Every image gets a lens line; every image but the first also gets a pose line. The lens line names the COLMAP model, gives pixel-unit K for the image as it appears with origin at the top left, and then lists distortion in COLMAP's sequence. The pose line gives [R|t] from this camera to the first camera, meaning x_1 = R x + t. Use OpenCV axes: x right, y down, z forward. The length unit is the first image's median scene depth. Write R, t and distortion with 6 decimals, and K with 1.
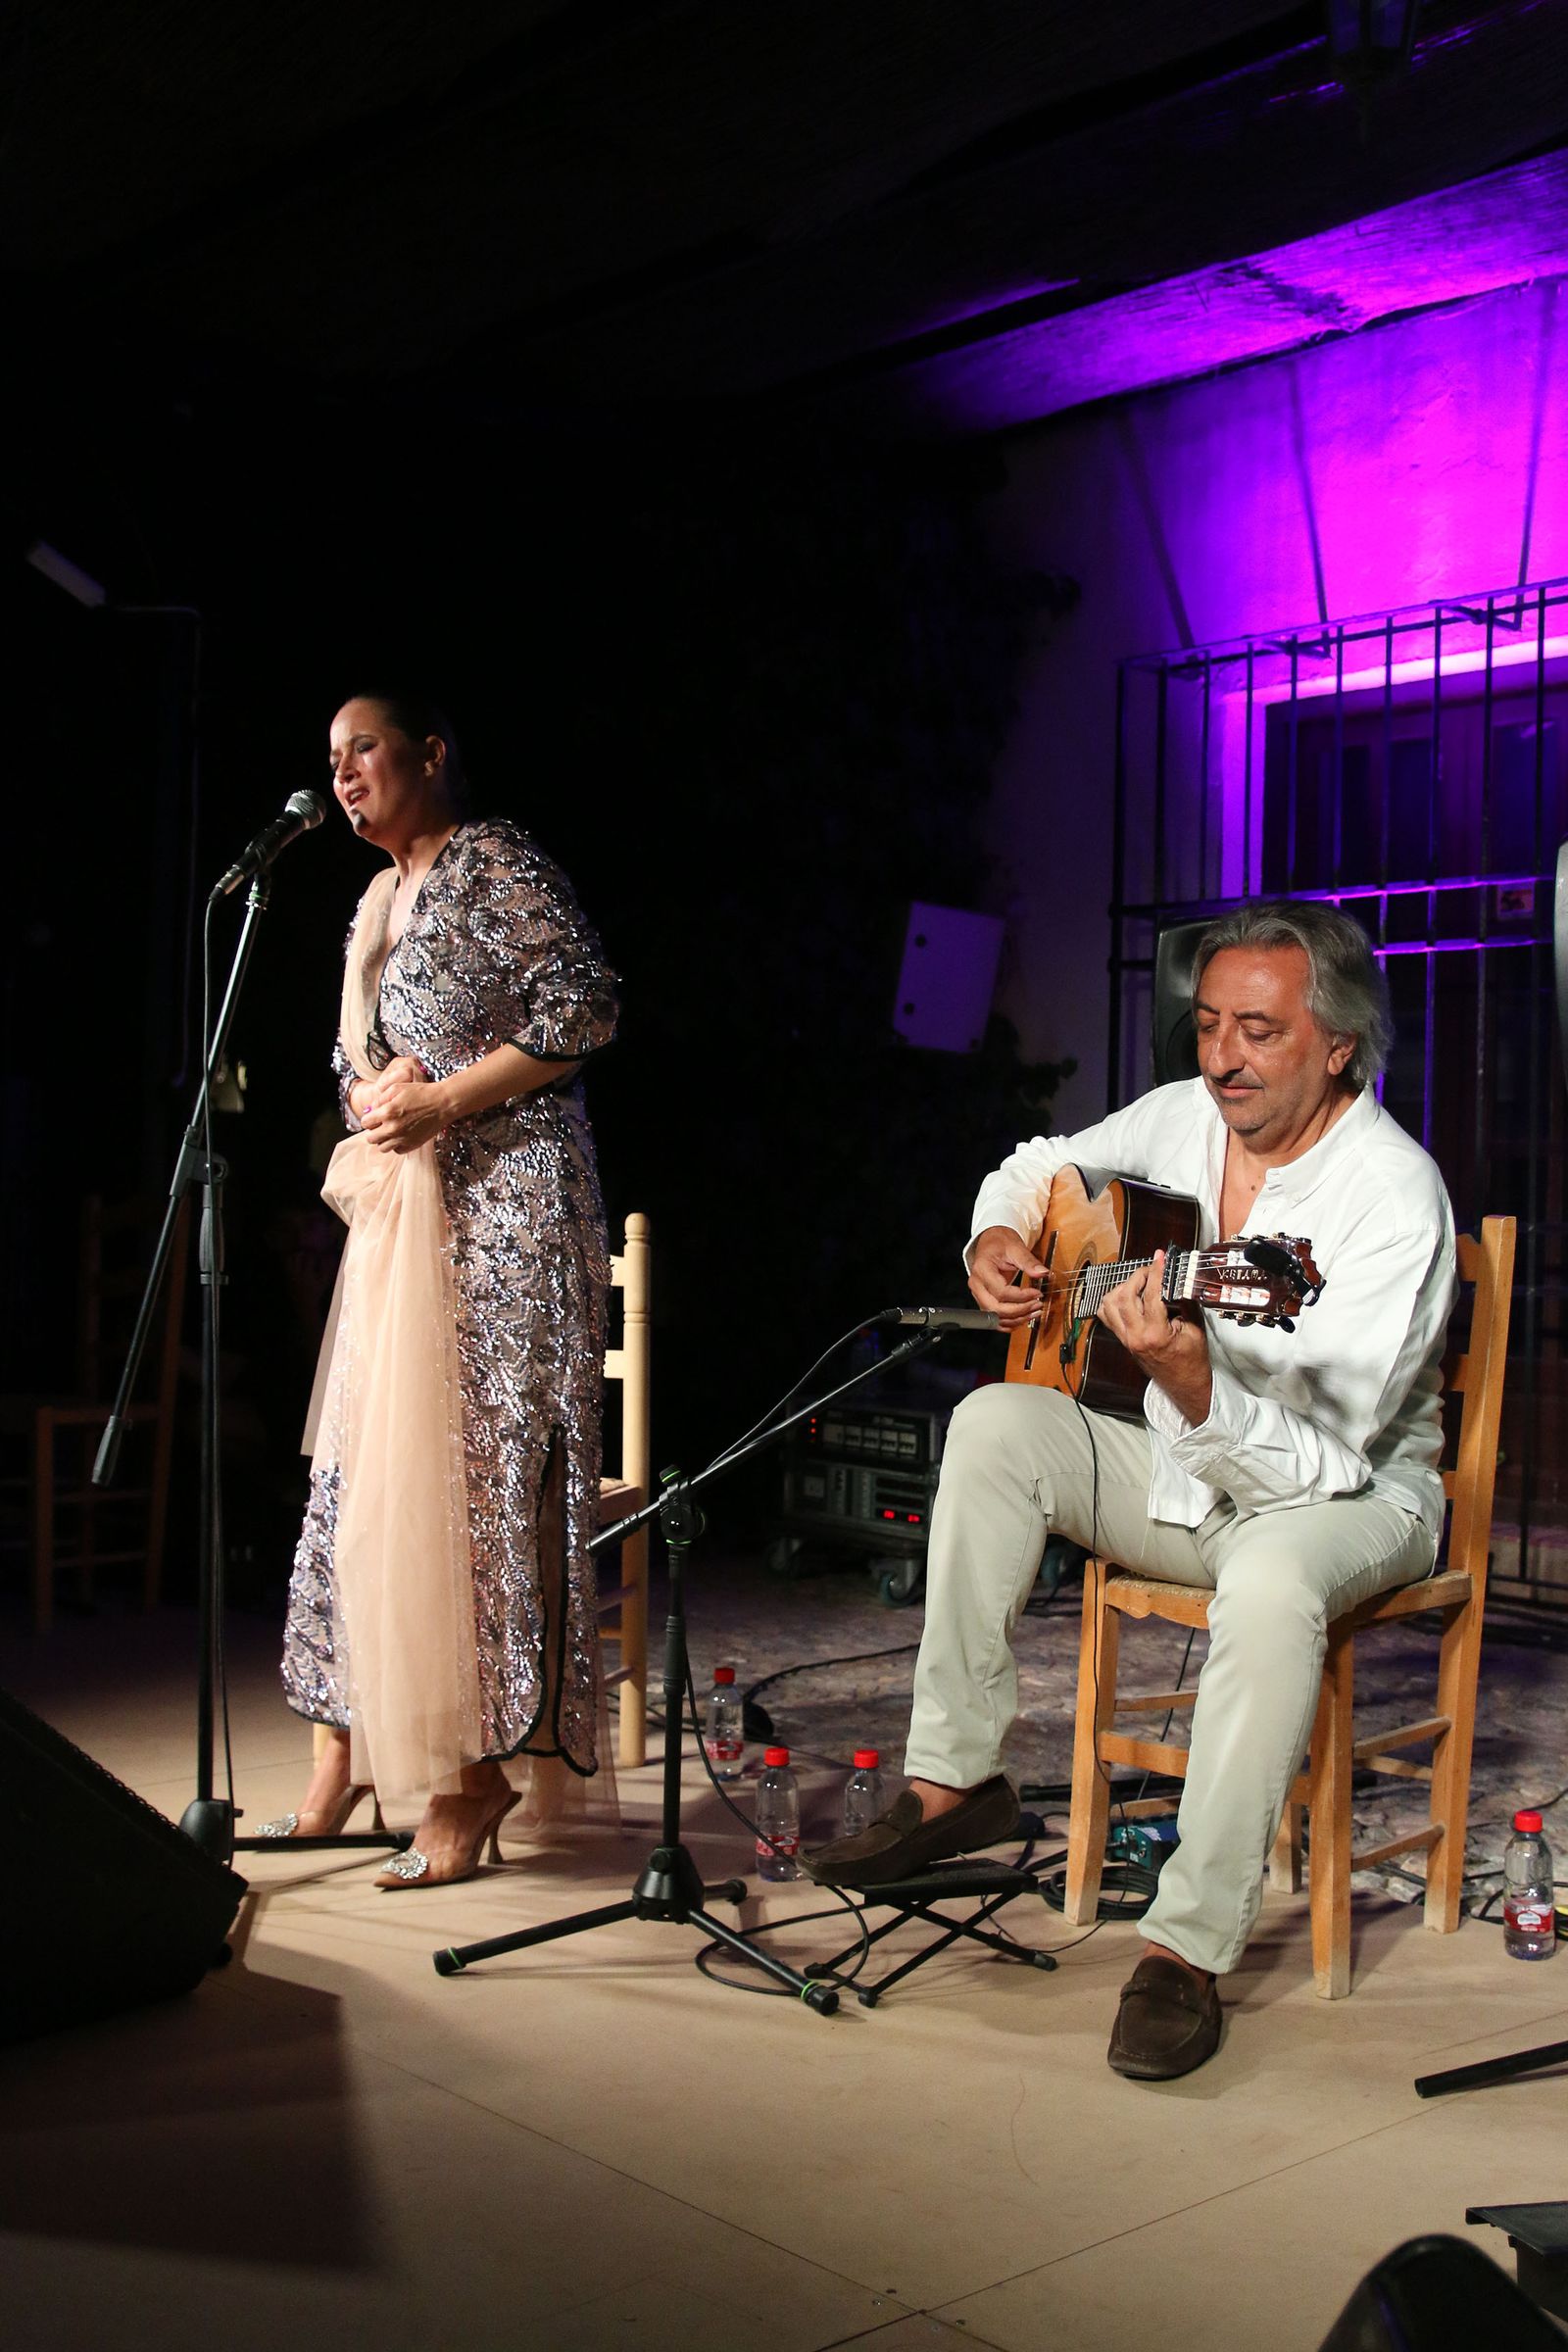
lens RADIAL K [[2505.1, 0, 790.0], [0, 2505.1, 1244.5], [0, 0, 1]] dist [-0.008097, 0.000000]
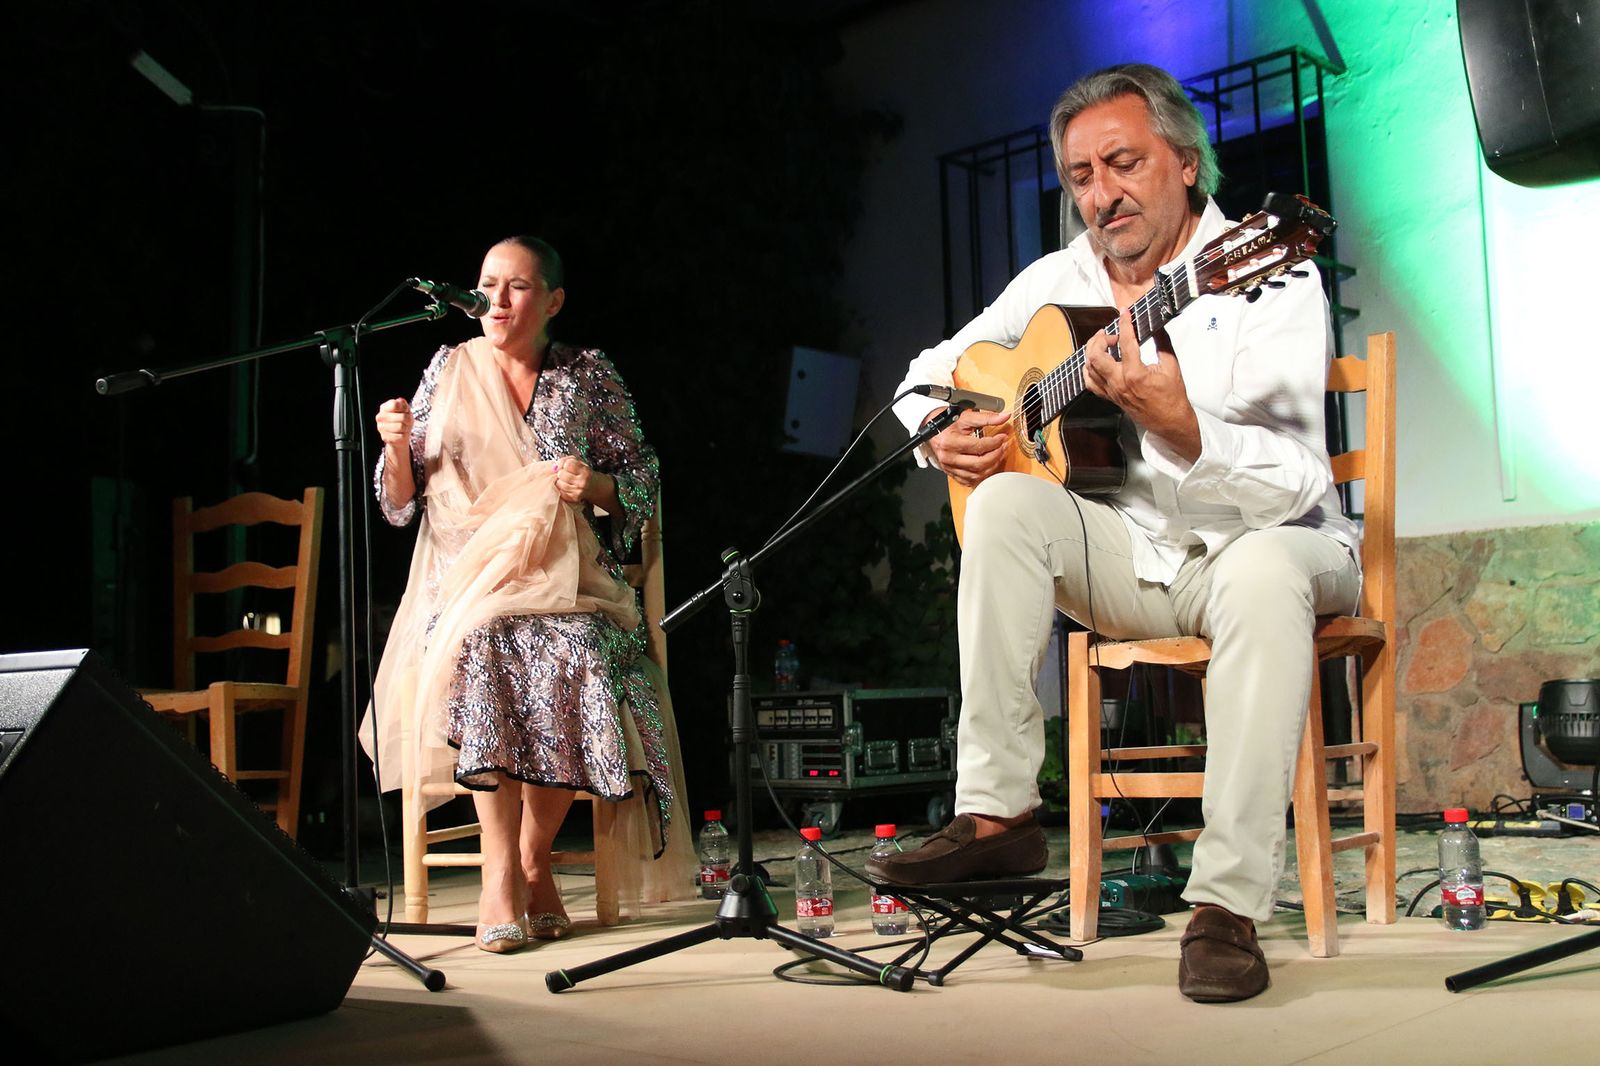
lens RADIAL K [[1704.1, 0, 793.6], [0, 1704.1, 573.6], [0, 0, 1]] dist [-0.008097, 0.000000]
pose [[0.995297, -0.041928, 0.087328, -0.044704], [0.050390, 0.994002, -0.097059, 0.090478], [-0.082735, 0.101003, 0.991440, 0.104624]]
